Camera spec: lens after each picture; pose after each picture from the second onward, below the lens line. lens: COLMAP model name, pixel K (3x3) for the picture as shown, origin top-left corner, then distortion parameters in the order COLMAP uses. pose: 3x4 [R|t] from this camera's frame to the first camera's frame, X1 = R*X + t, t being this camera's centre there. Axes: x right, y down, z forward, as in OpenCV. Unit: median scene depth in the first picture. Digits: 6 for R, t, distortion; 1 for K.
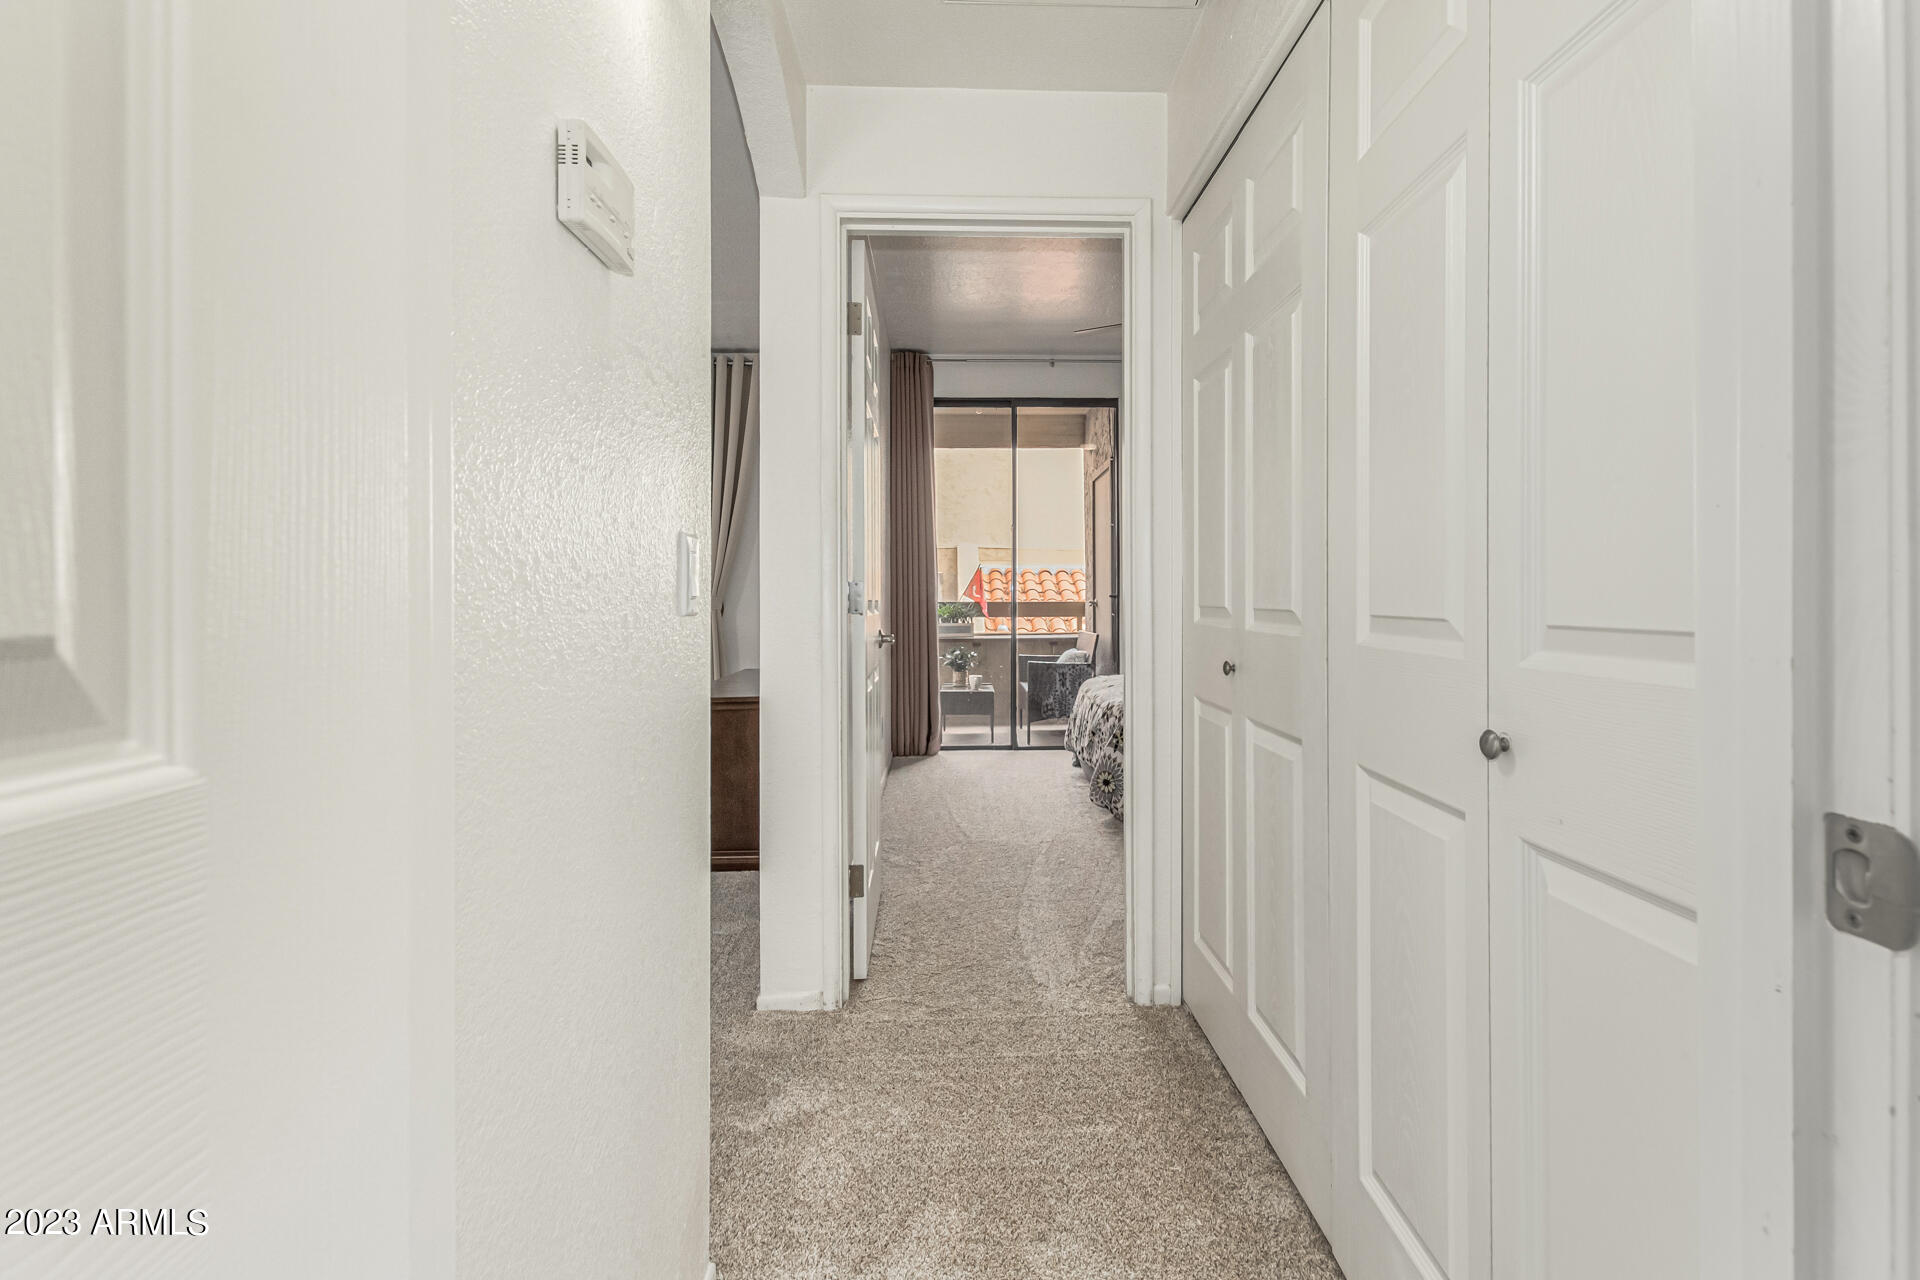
lens RADIAL K [[895.4, 0, 956.2], [0, 895.4, 625.9], [0, 0, 1]] dist [0.004865, -0.000152]
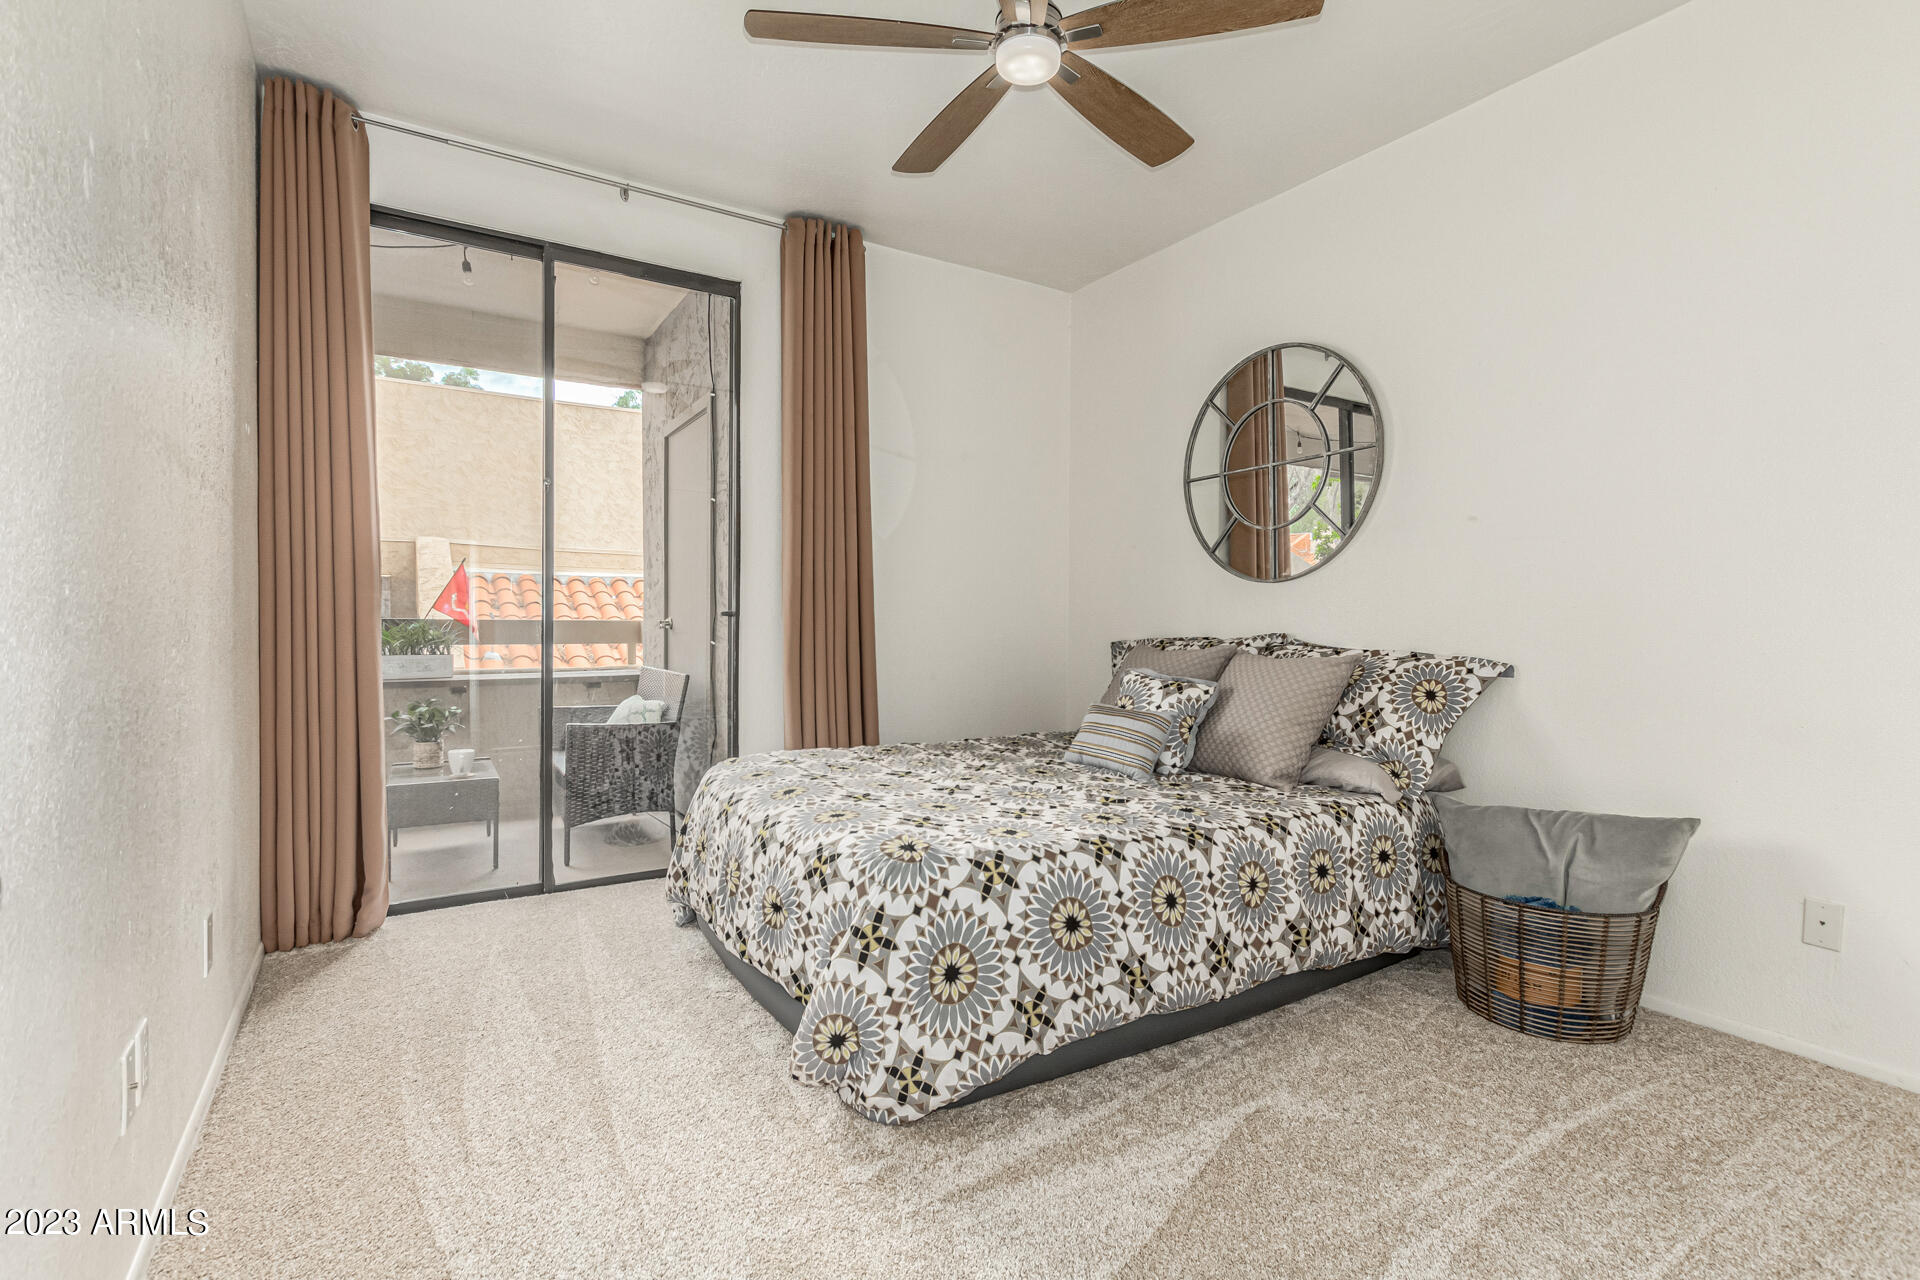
lens RADIAL K [[895.4, 0, 962.9], [0, 895.4, 638.7], [0, 0, 1]] dist [0.004865, -0.000152]
pose [[0.851129, 0.000301, 0.524956, -0.006441], [0.003172, 0.999979, -0.005716, -0.011935], [-0.524947, 0.006530, 0.851110, 0.383912]]
